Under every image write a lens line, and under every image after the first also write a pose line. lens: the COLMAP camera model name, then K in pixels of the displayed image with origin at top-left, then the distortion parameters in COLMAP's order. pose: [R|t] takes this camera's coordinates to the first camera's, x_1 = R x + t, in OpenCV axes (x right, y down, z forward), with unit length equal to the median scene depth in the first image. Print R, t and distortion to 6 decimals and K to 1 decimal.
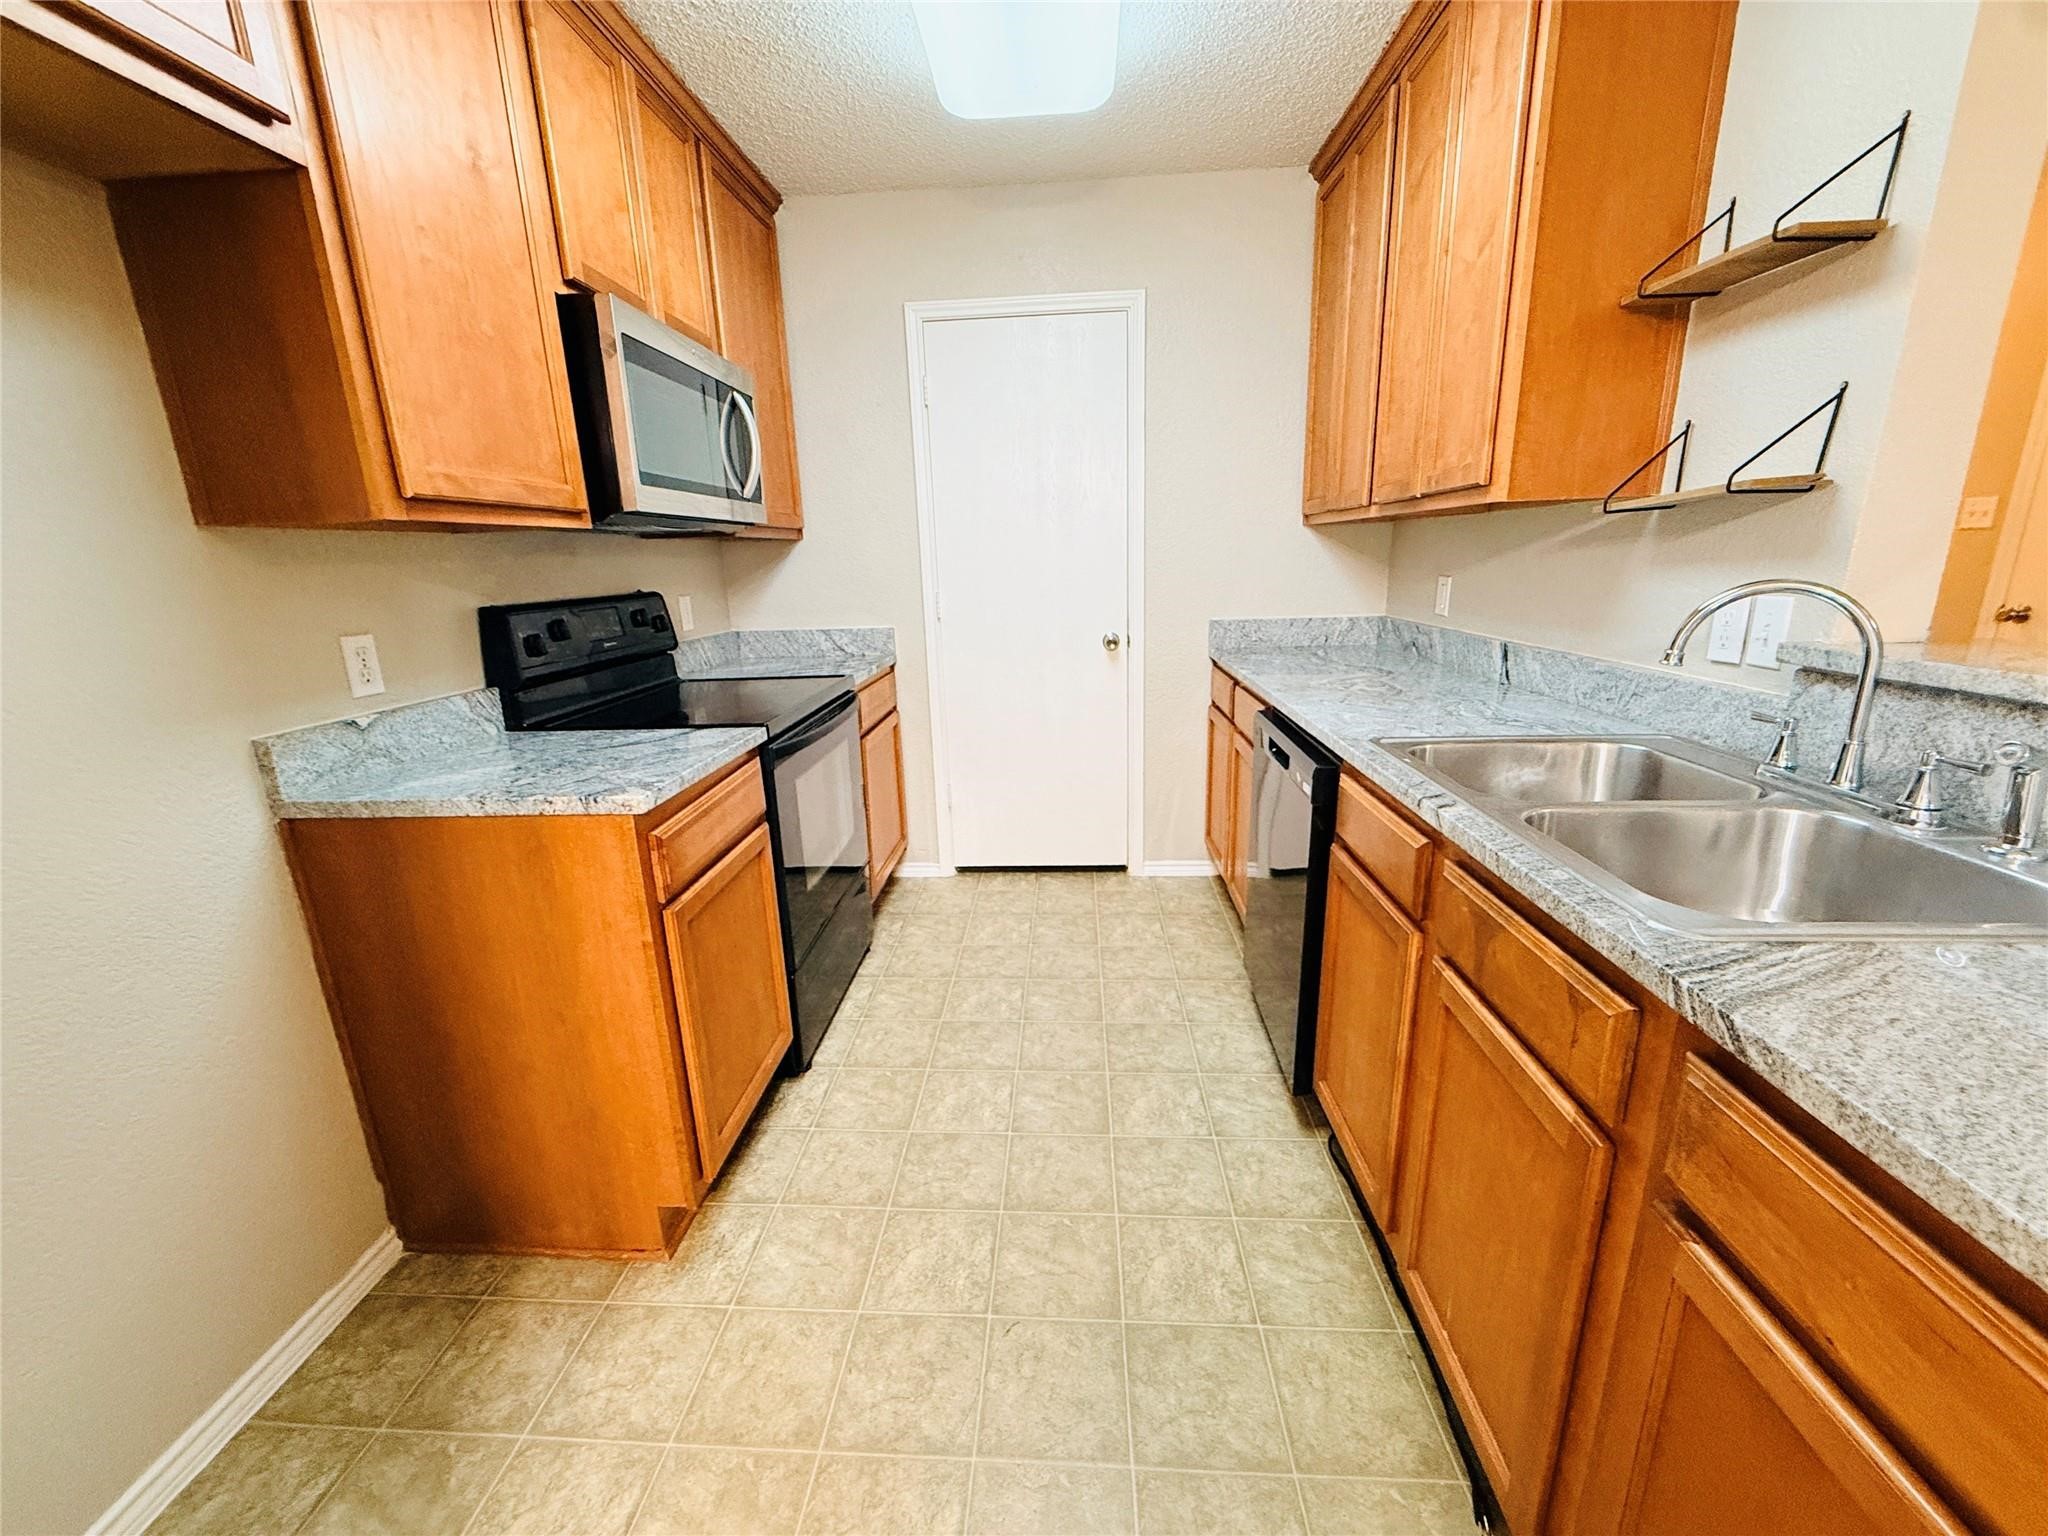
lens RADIAL K [[816.2, 0, 1017.8], [0, 816.2, 770.9], [0, 0, 1]] dist [-0.002198, -0.000243]
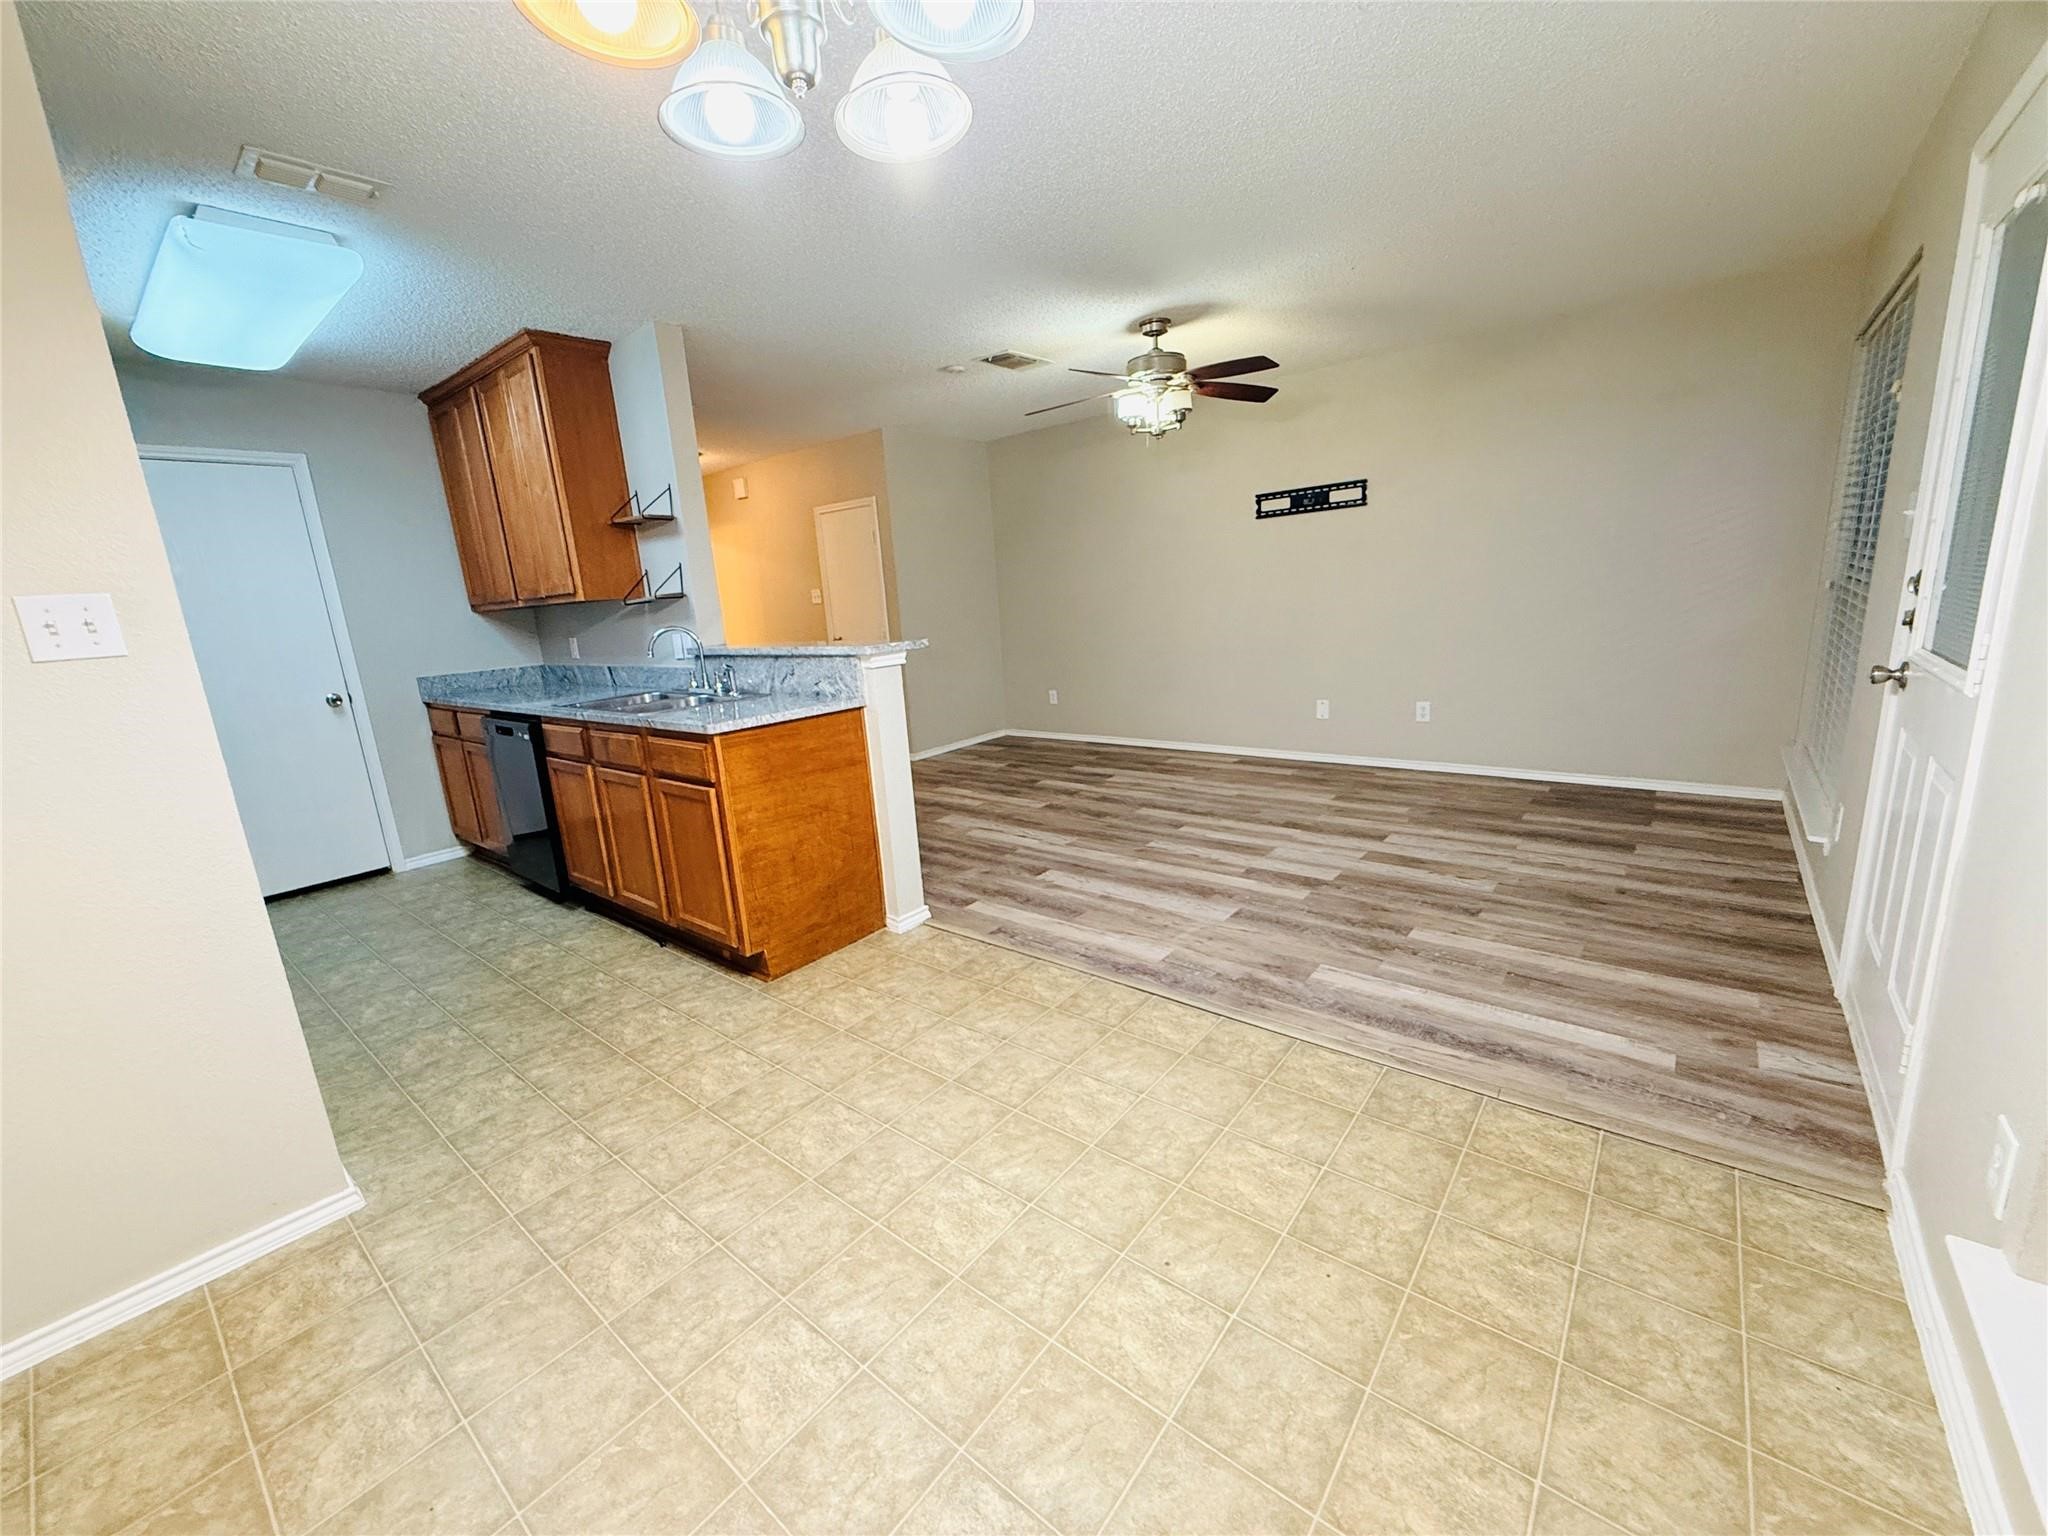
lens RADIAL K [[816.2, 0, 1026.2], [0, 816.2, 774.4], [0, 0, 1]] dist [-0.002198, -0.000243]
pose [[0.578176, -0.184873, 0.794691, -0.480479], [0.252188, 0.966791, 0.041431, 0.290049], [-0.775960, 0.176457, 0.605599, -1.021084]]
